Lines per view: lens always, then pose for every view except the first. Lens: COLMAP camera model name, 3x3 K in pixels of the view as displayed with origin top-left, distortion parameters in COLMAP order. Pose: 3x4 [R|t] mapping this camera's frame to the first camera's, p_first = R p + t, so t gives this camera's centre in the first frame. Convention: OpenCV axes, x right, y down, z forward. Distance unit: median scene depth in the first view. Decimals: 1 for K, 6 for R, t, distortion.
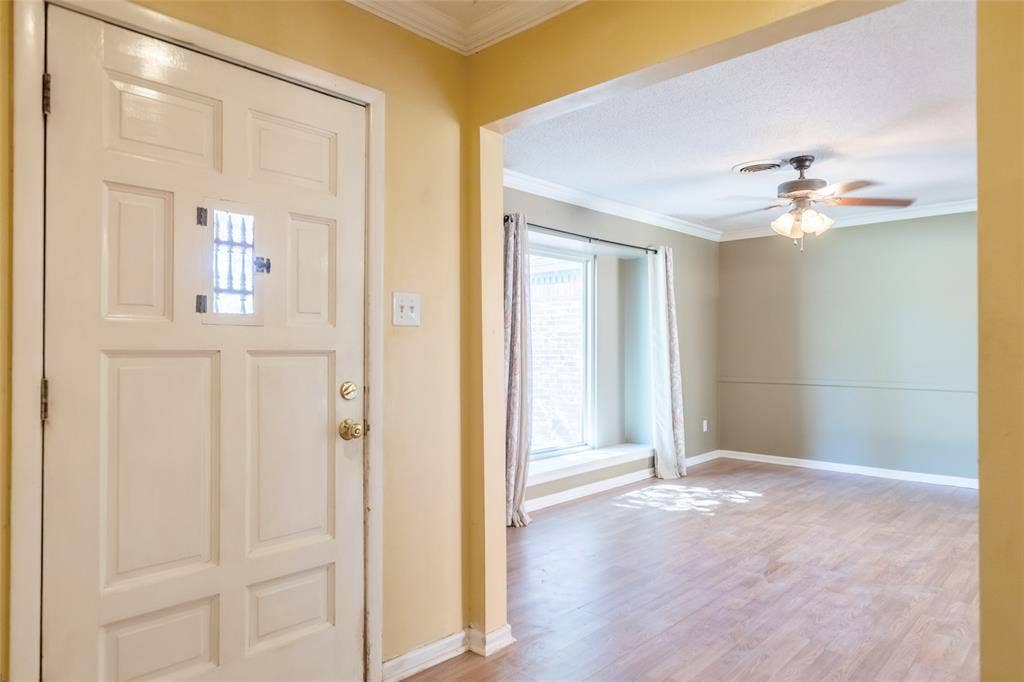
lens RADIAL K [[635.7, 0, 512.0], [0, 635.7, 337.3], [0, 0, 1]] dist [0.003878, 0.003931]
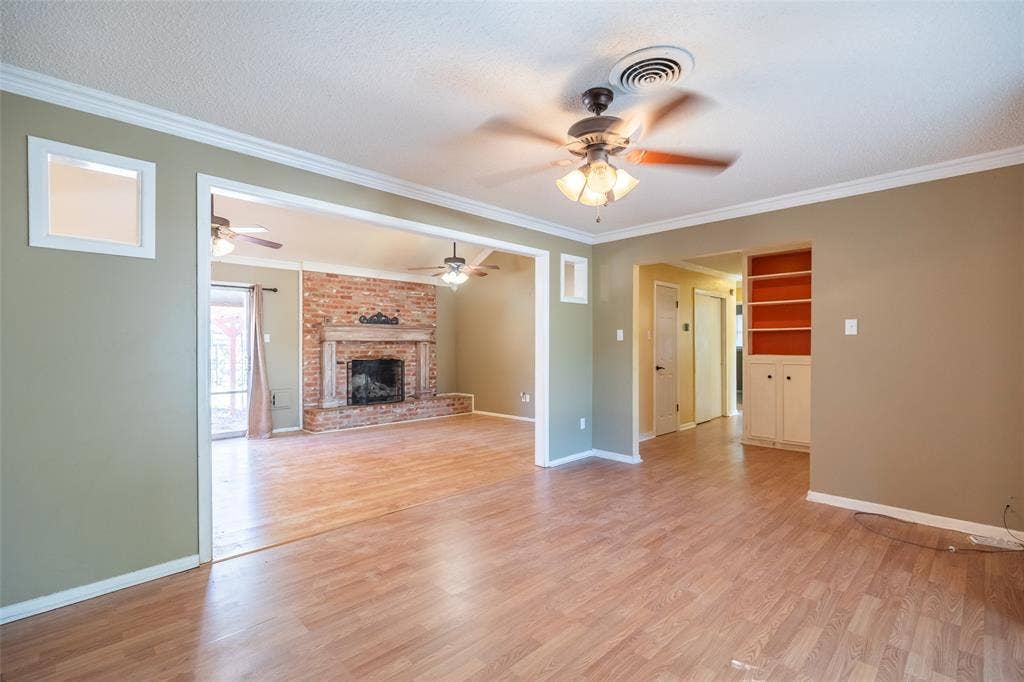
lens RADIAL K [[461.3, 0, 508.2], [0, 461.3, 346.0], [0, 0, 1]] dist [0.006075, 0.000435]
pose [[-0.999332, -0.001249, 0.036527, 0.577988], [-0.001795, 0.999887, -0.014914, 0.021465], [-0.036504, -0.014970, -0.999221, 1.646073]]
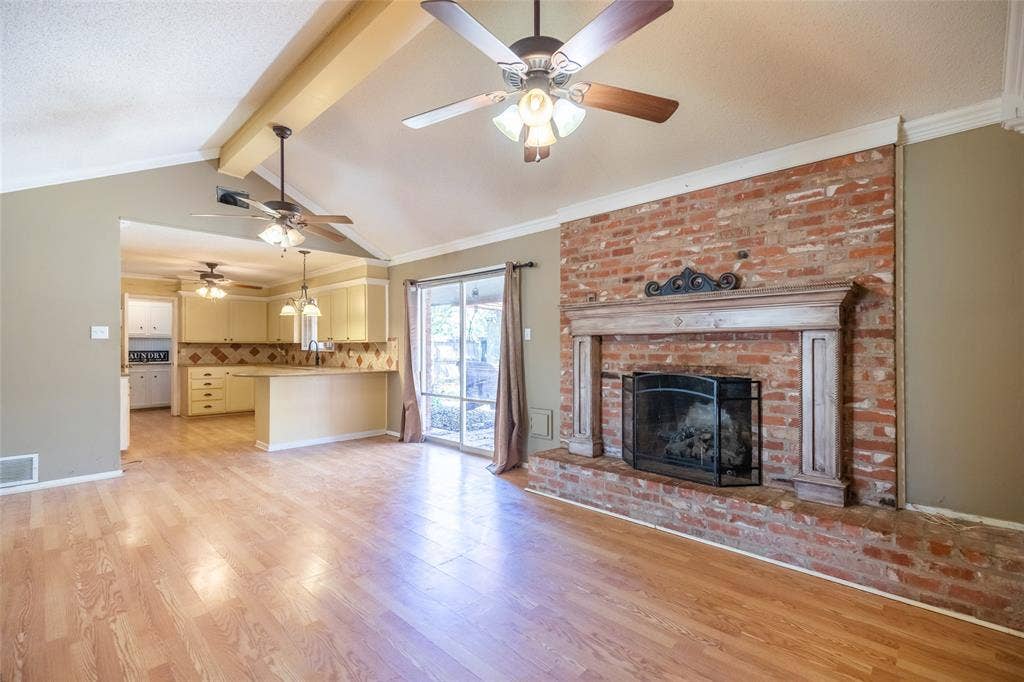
lens RADIAL K [[461.3, 0, 513.0], [0, 461.3, 344.3], [0, 0, 1]] dist [0.006075, 0.000435]
pose [[0.011608, 0.001436, 0.999932, 0.323380], [-0.010105, 0.999948, -0.001319, -0.002533], [-0.999882, -0.010089, 0.011622, 0.020810]]
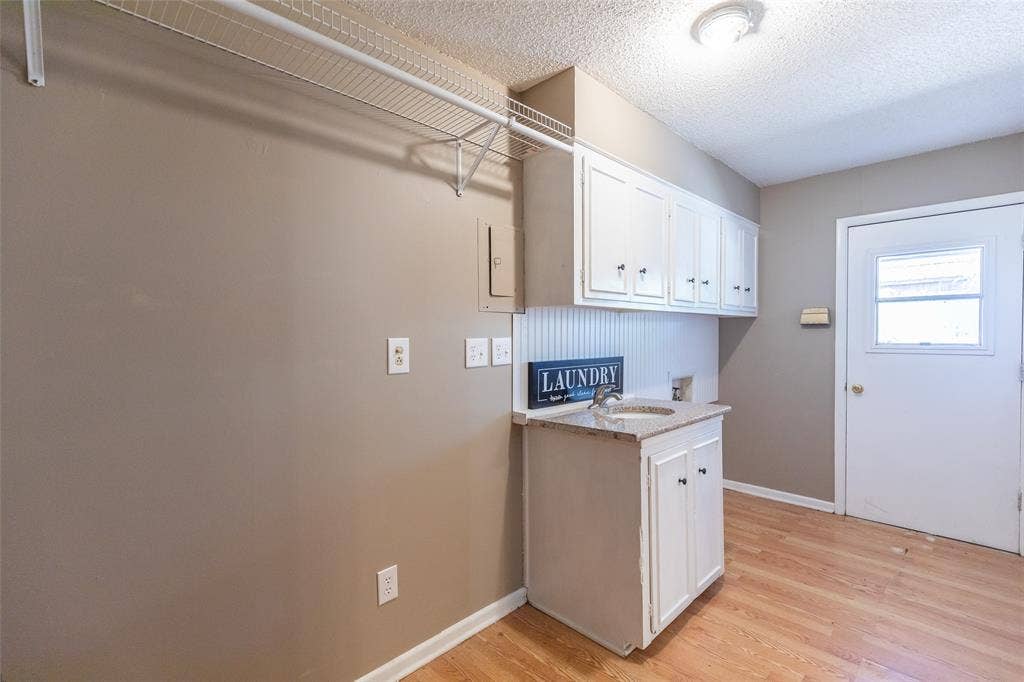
lens RADIAL K [[461.3, 0, 510.6], [0, 461.3, 343.2], [0, 0, 1]] dist [0.006075, 0.000435]
pose [[0.031874, -0.023644, 0.999212, 2.047708], [-0.006428, 0.999695, 0.023861, 0.009418], [-0.999471, -0.007184, 0.031713, 2.033883]]
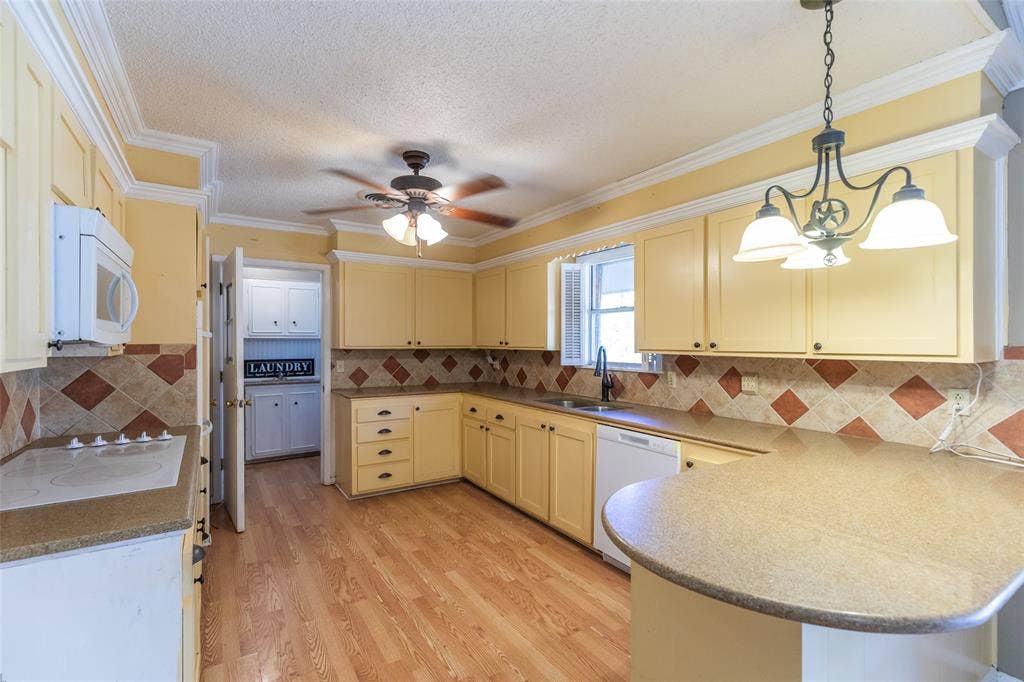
lens RADIAL K [[461.3, 0, 517.5], [0, 461.3, 342.3], [0, 0, 1]] dist [0.006075, 0.000435]
pose [[0.225145, -0.006244, 0.974305, 1.404378], [-0.008272, 0.999931, 0.008320, -0.027457], [-0.974290, -0.009932, 0.225078, 0.865342]]
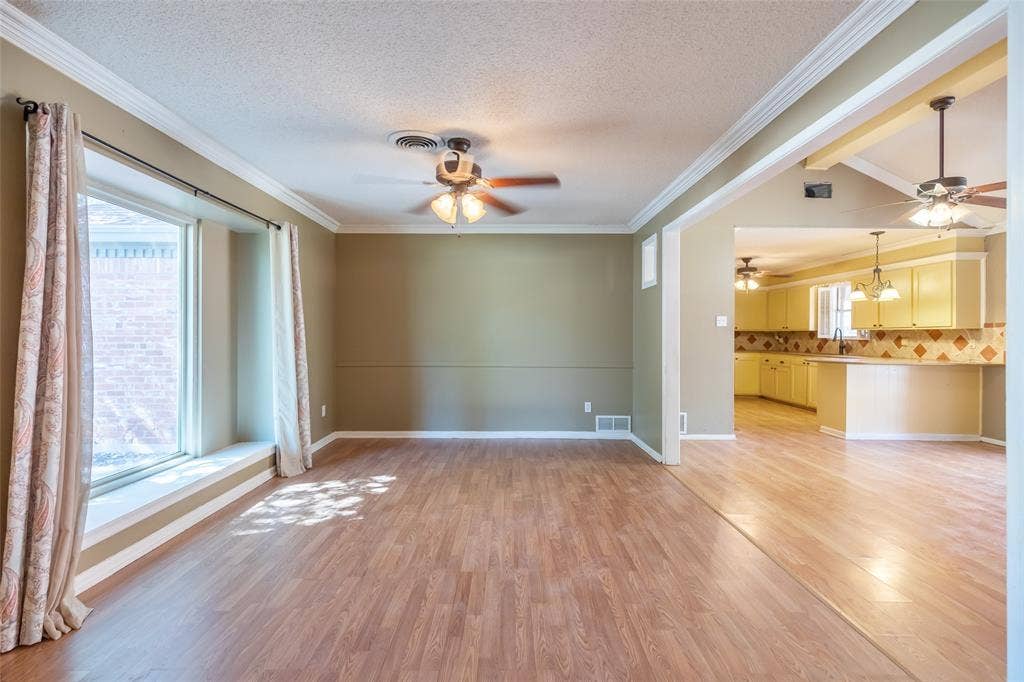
lens RADIAL K [[461.3, 0, 505.8], [0, 461.3, 335.9], [0, 0, 1]] dist [0.006075, 0.000435]
pose [[0.729707, 0.000246, 0.683760, 0.018993], [-0.011107, 0.999872, 0.011493, 0.013033], [-0.683670, -0.015981, 0.729616, 0.454445]]
